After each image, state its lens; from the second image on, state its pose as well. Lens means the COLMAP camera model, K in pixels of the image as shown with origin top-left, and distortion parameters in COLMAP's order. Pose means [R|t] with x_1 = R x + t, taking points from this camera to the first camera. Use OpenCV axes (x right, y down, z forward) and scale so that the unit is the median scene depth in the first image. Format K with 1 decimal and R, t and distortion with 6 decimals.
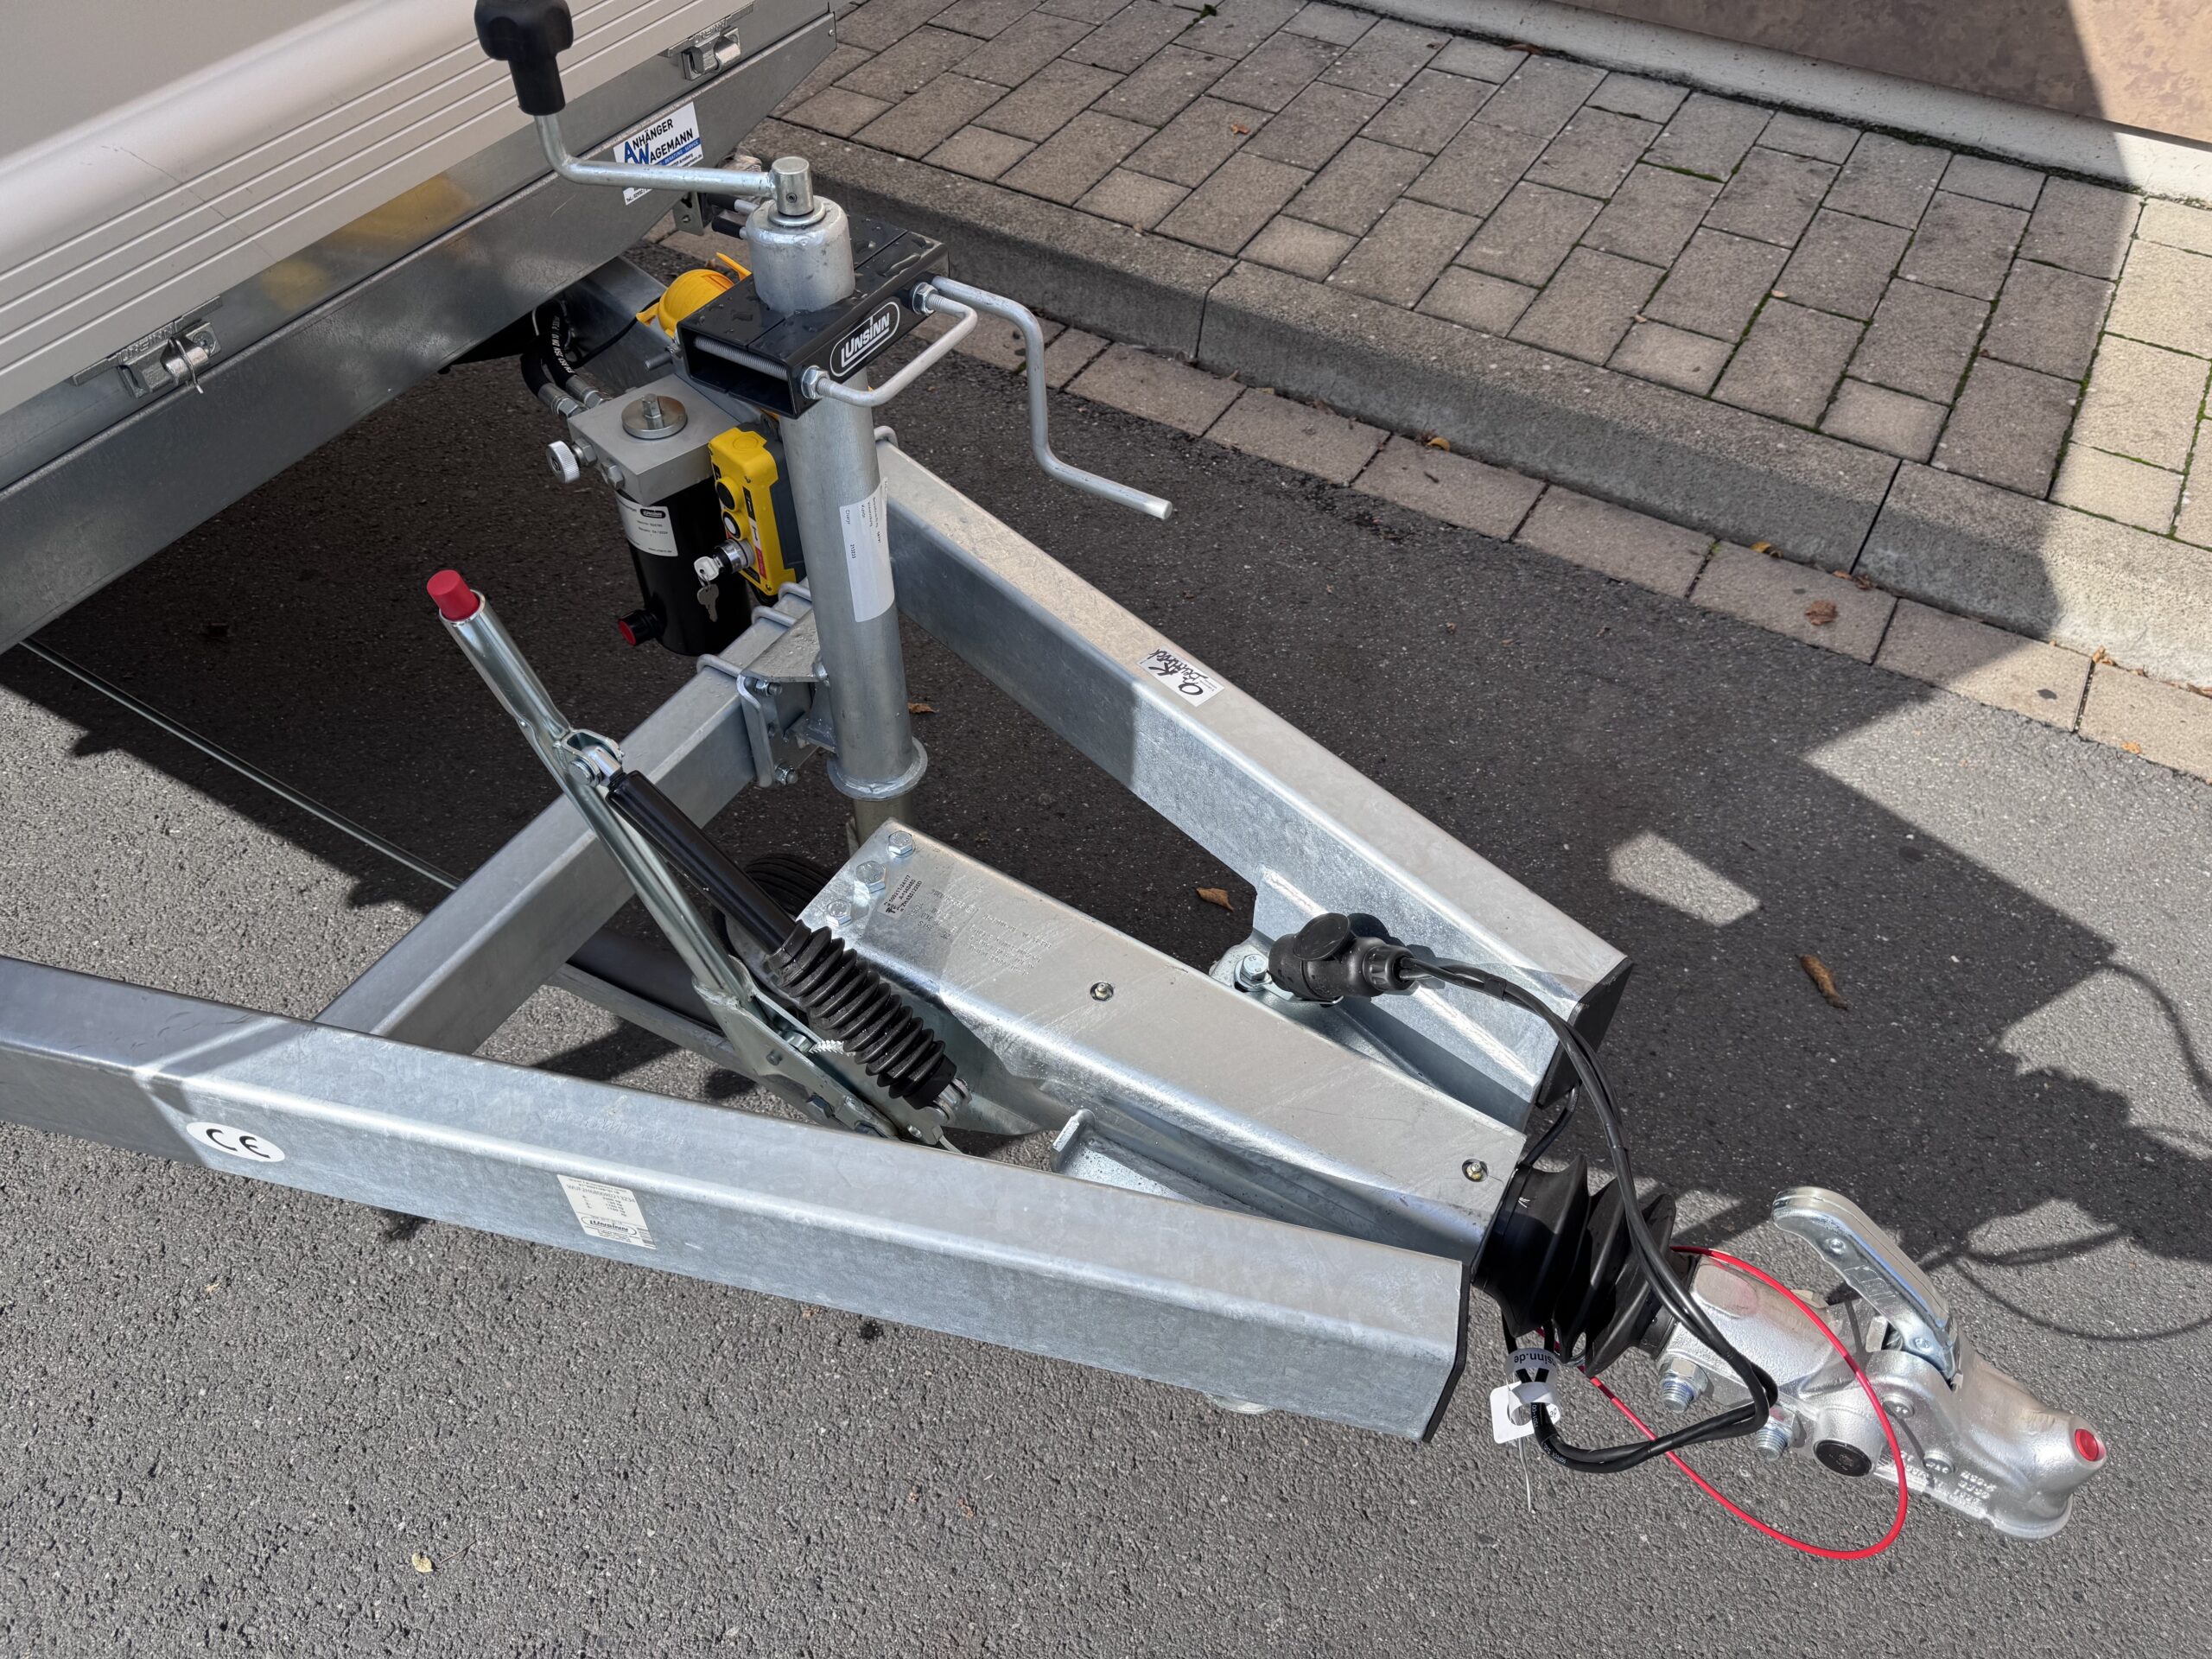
lens RADIAL K [[1576.3, 0, 1115.7], [0, 1576.3, 842.5], [0, 0, 1]] dist [0.000395, -0.008933]
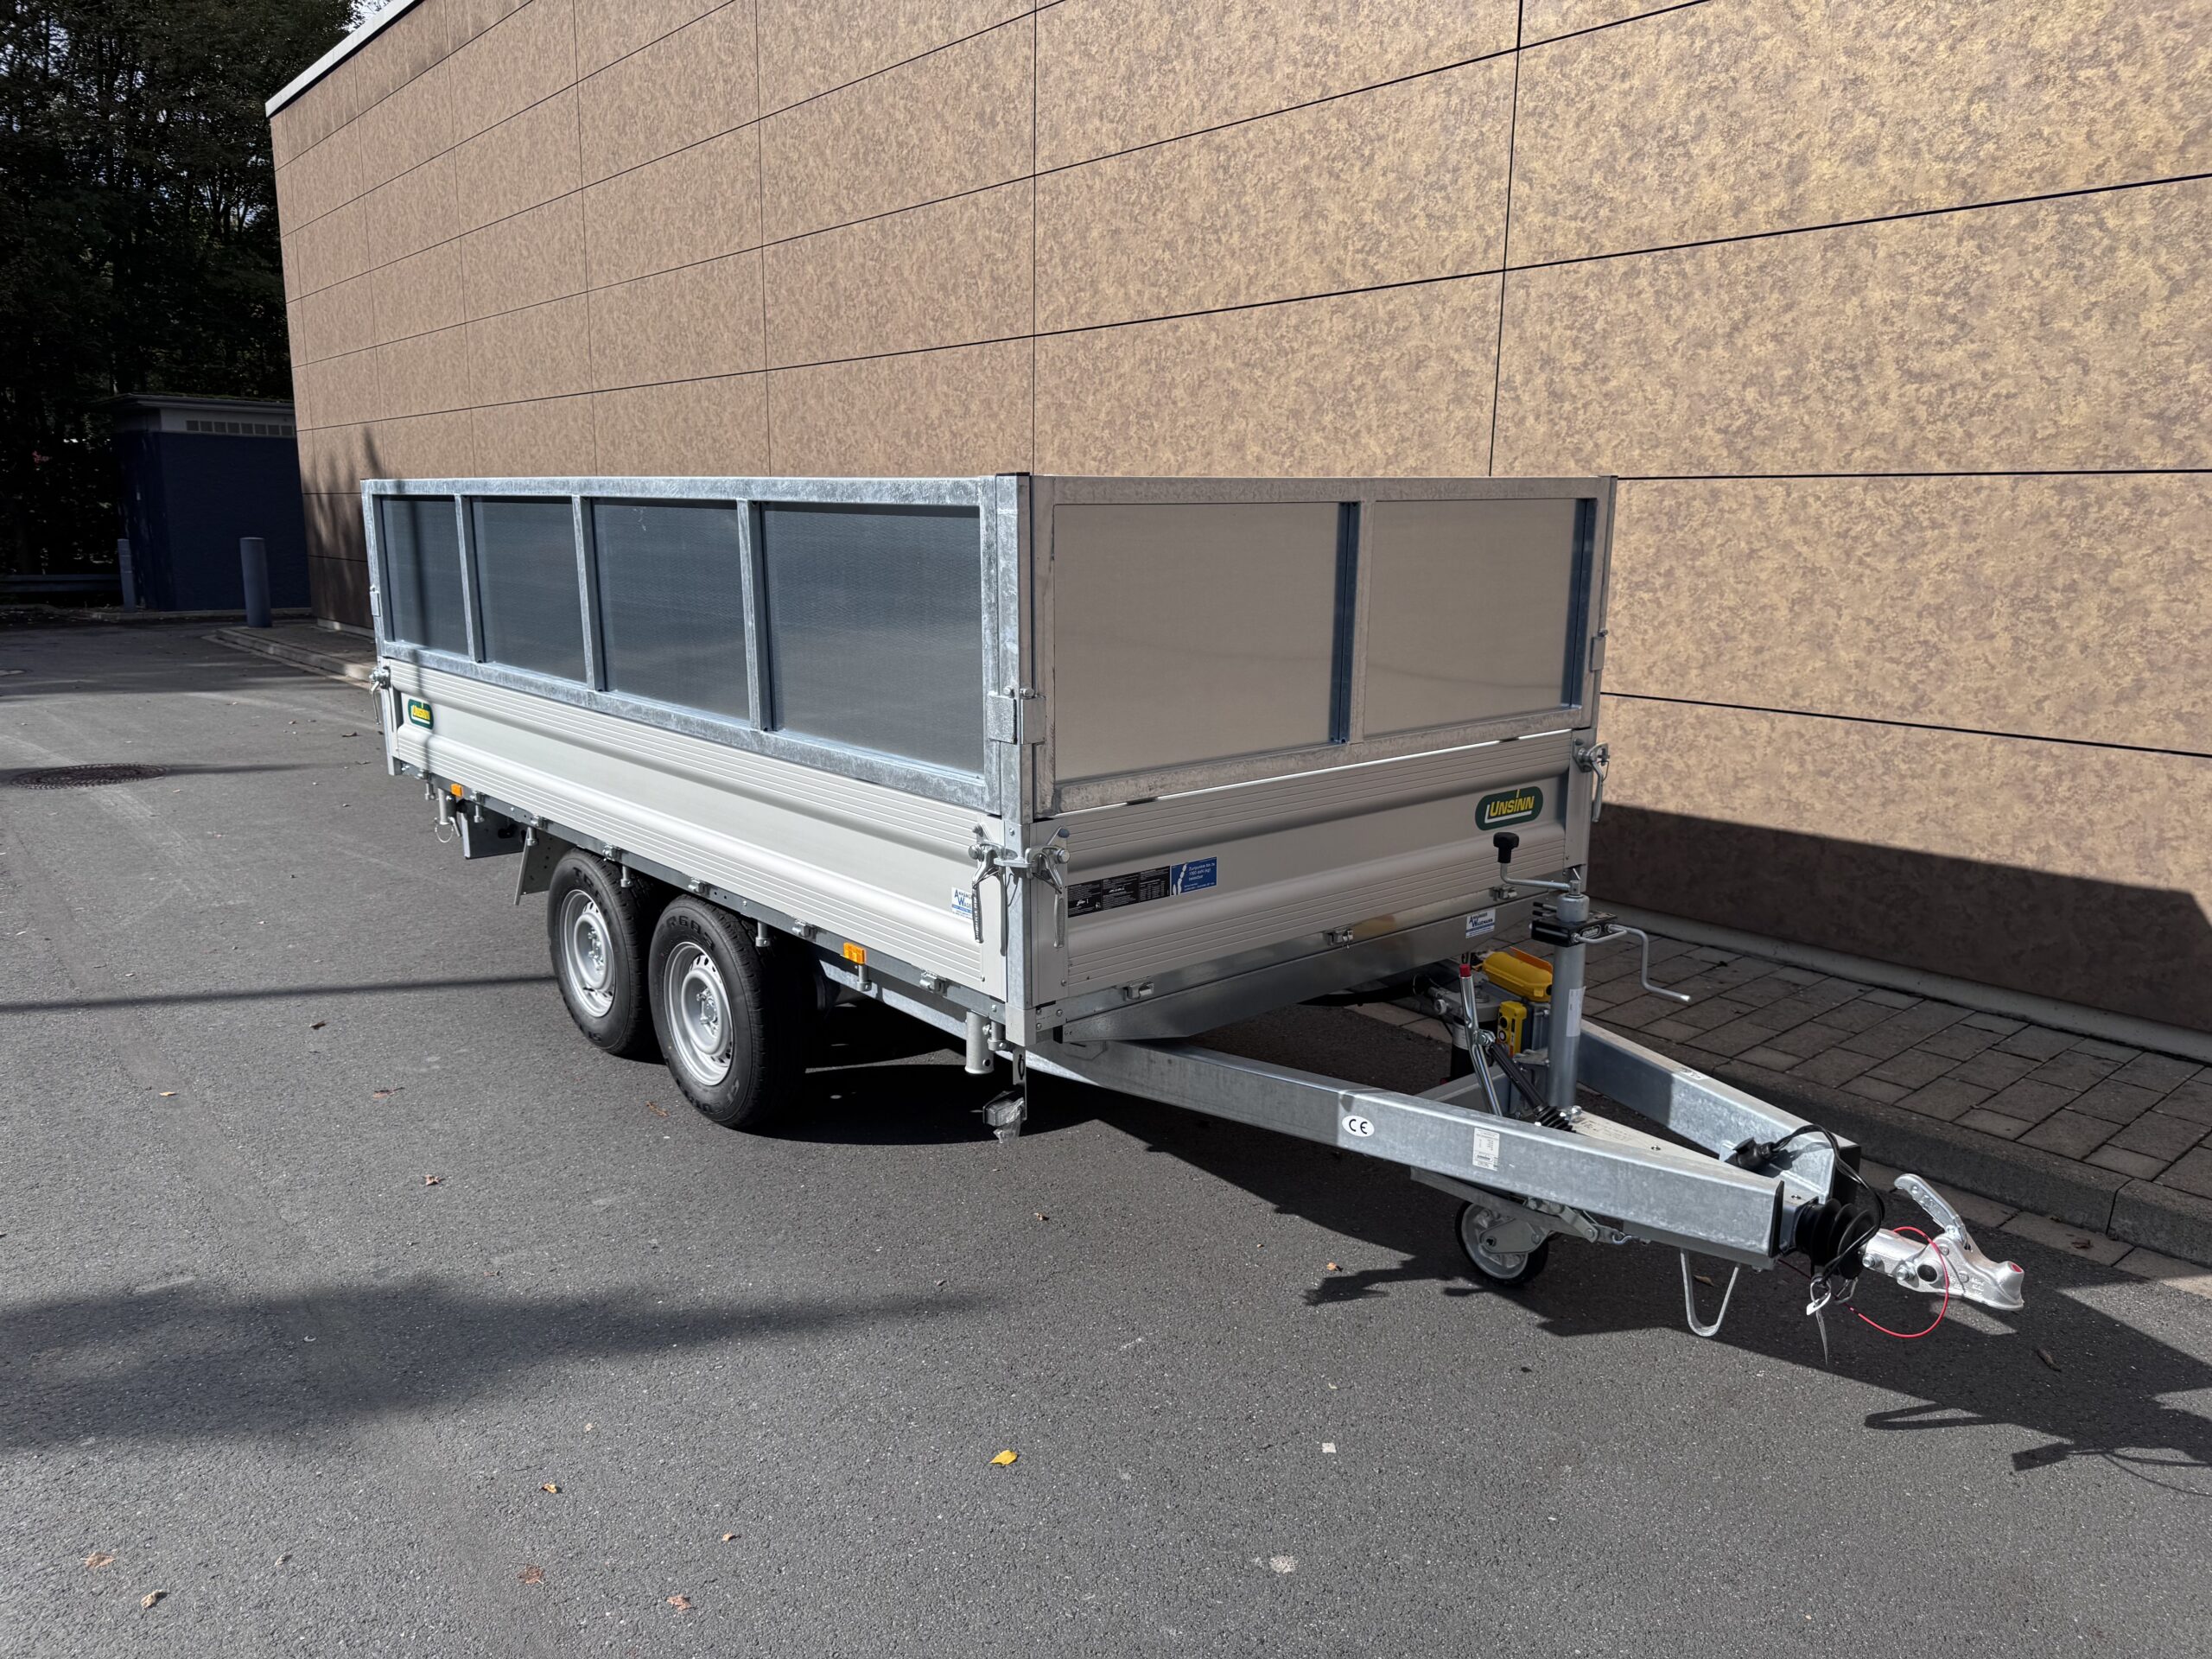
lens RADIAL K [[1560.6, 0, 1106.0], [0, 1560.6, 829.5], [0, 0, 1]] dist [0.024174, -0.029173]
pose [[0.938753, 0.068286, -0.337756, -0.009811], [-0.257504, 0.790350, -0.555913, 0.647166], [0.228984, 0.608839, 0.759527, -0.743824]]
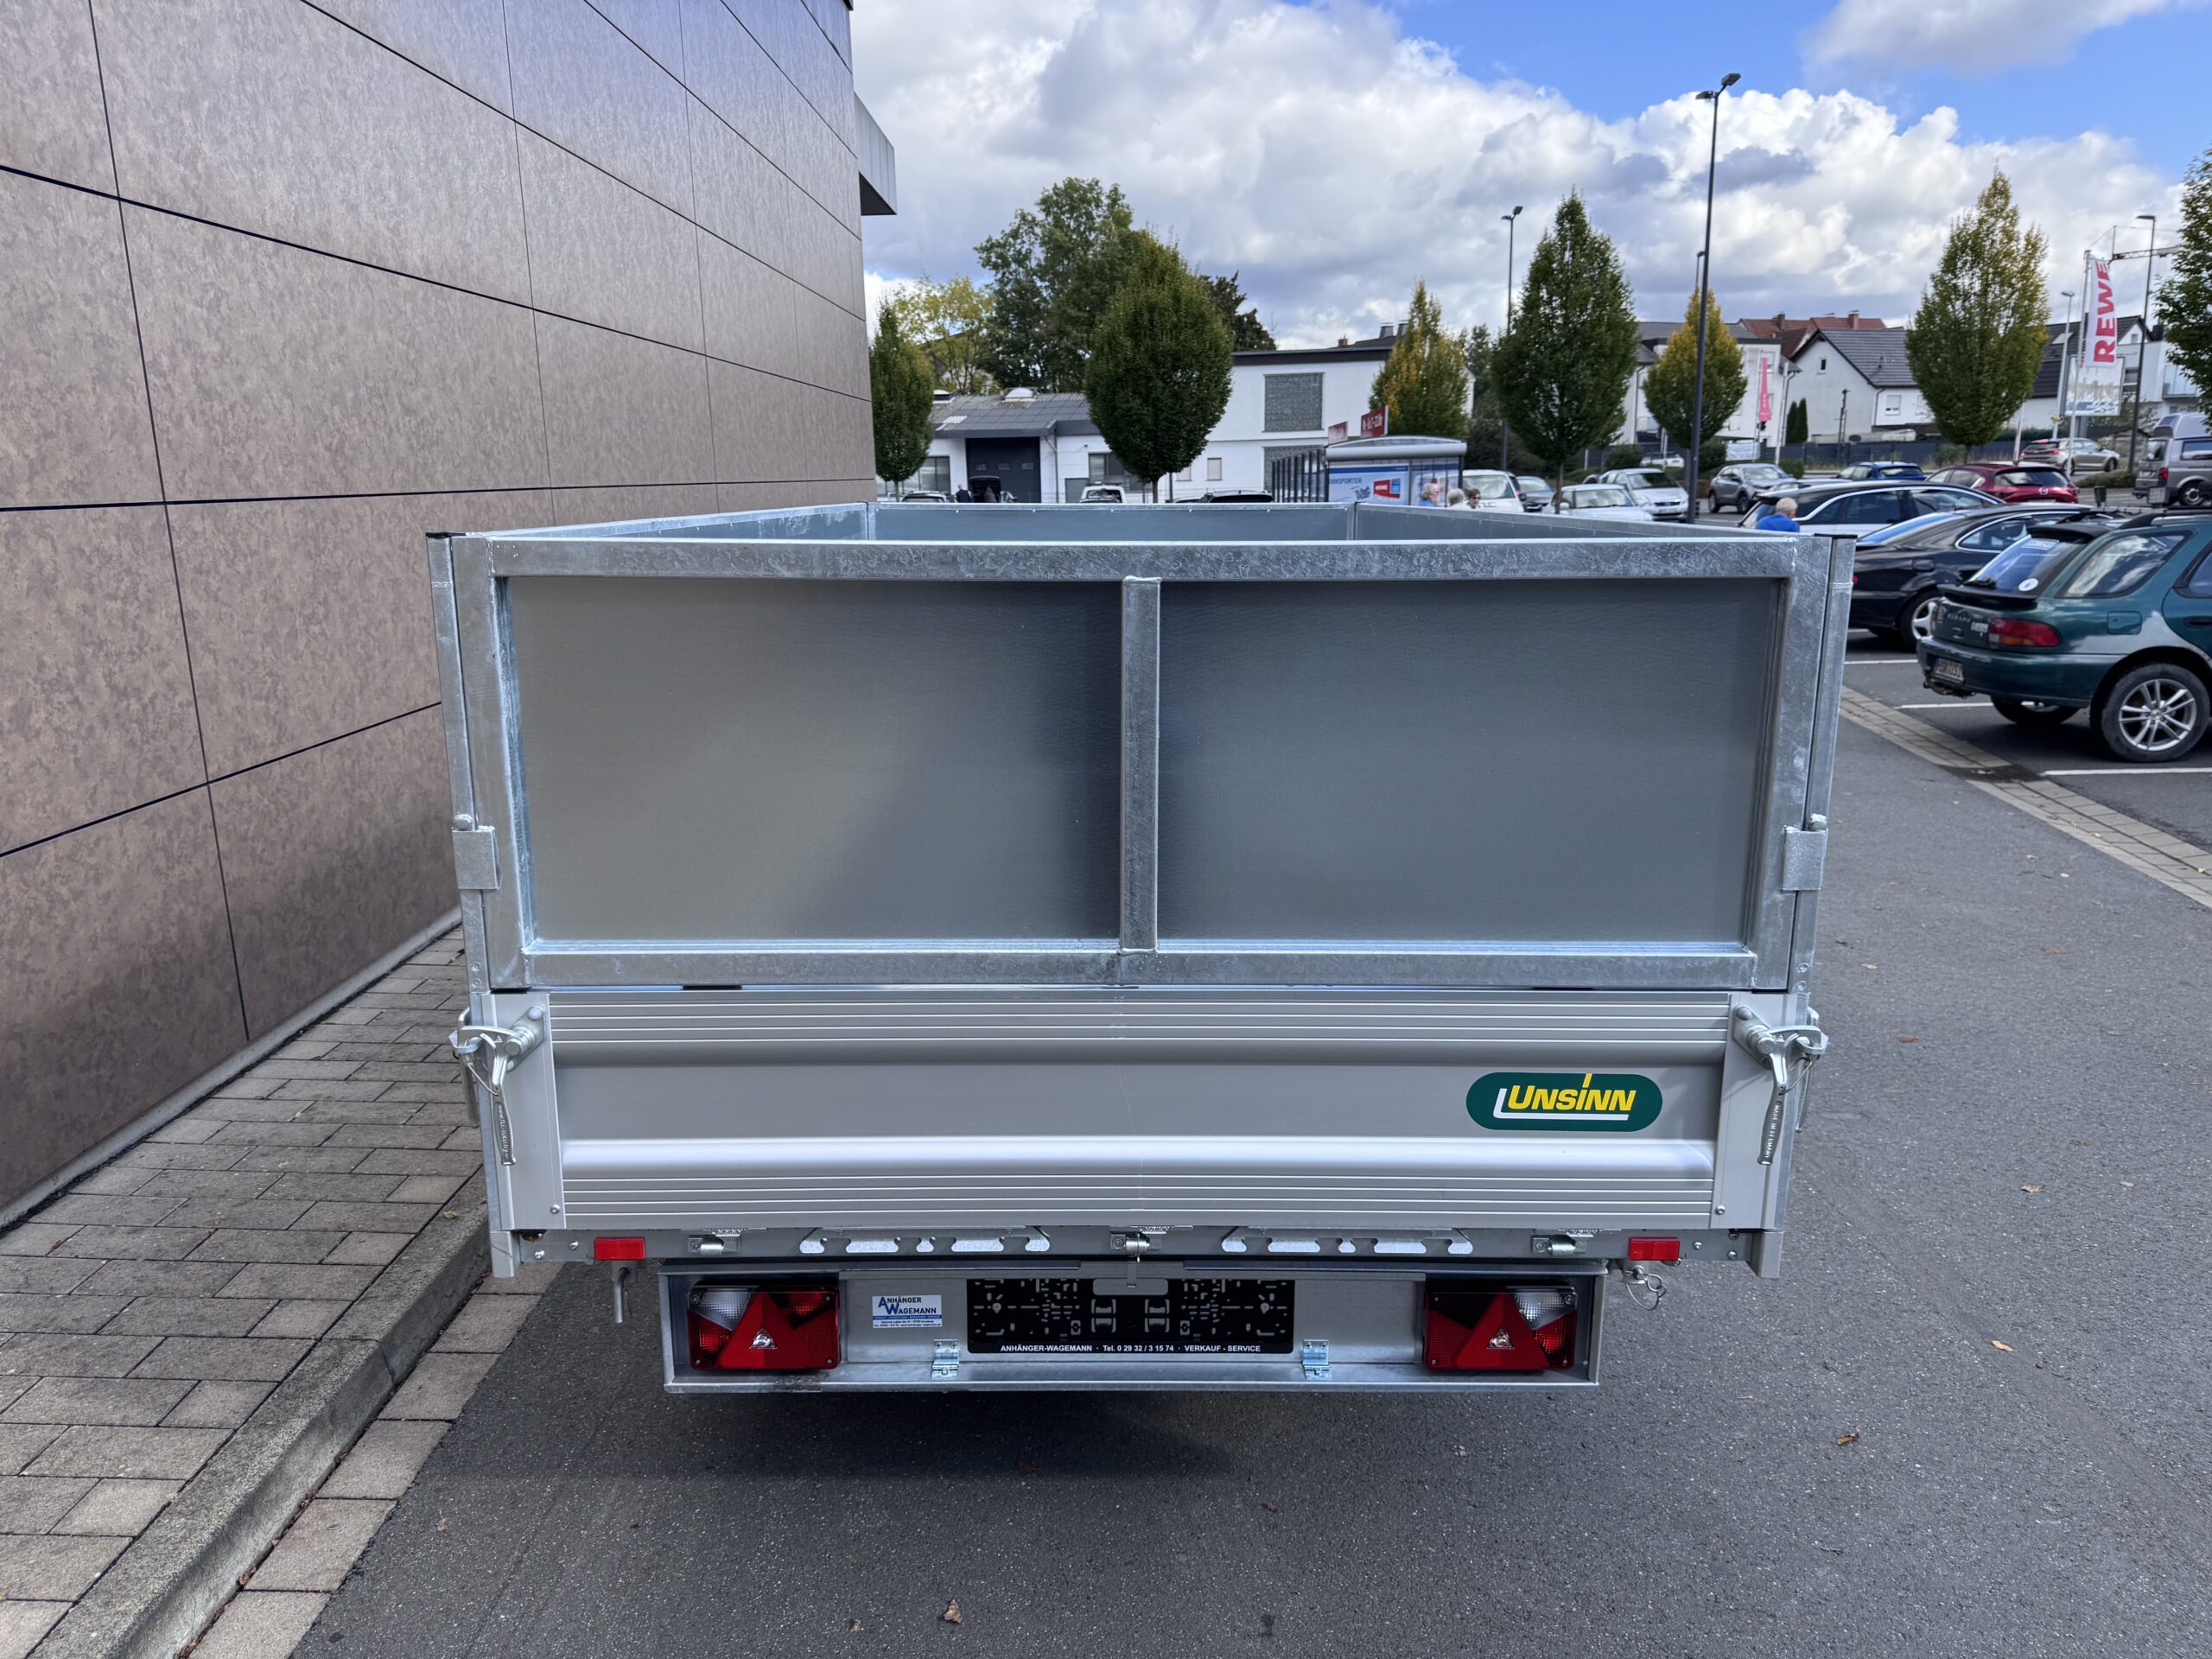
lens RADIAL K [[1629.2, 0, 1117.6], [0, 1629.2, 831.2], [0, 0, 1]] dist [0.005808, -0.000780]
pose [[-0.497656, -0.191690, 0.845927, -2.499812], [0.650075, 0.563235, 0.510068, -1.409846], [-0.574231, 0.803754, -0.155685, 0.954556]]
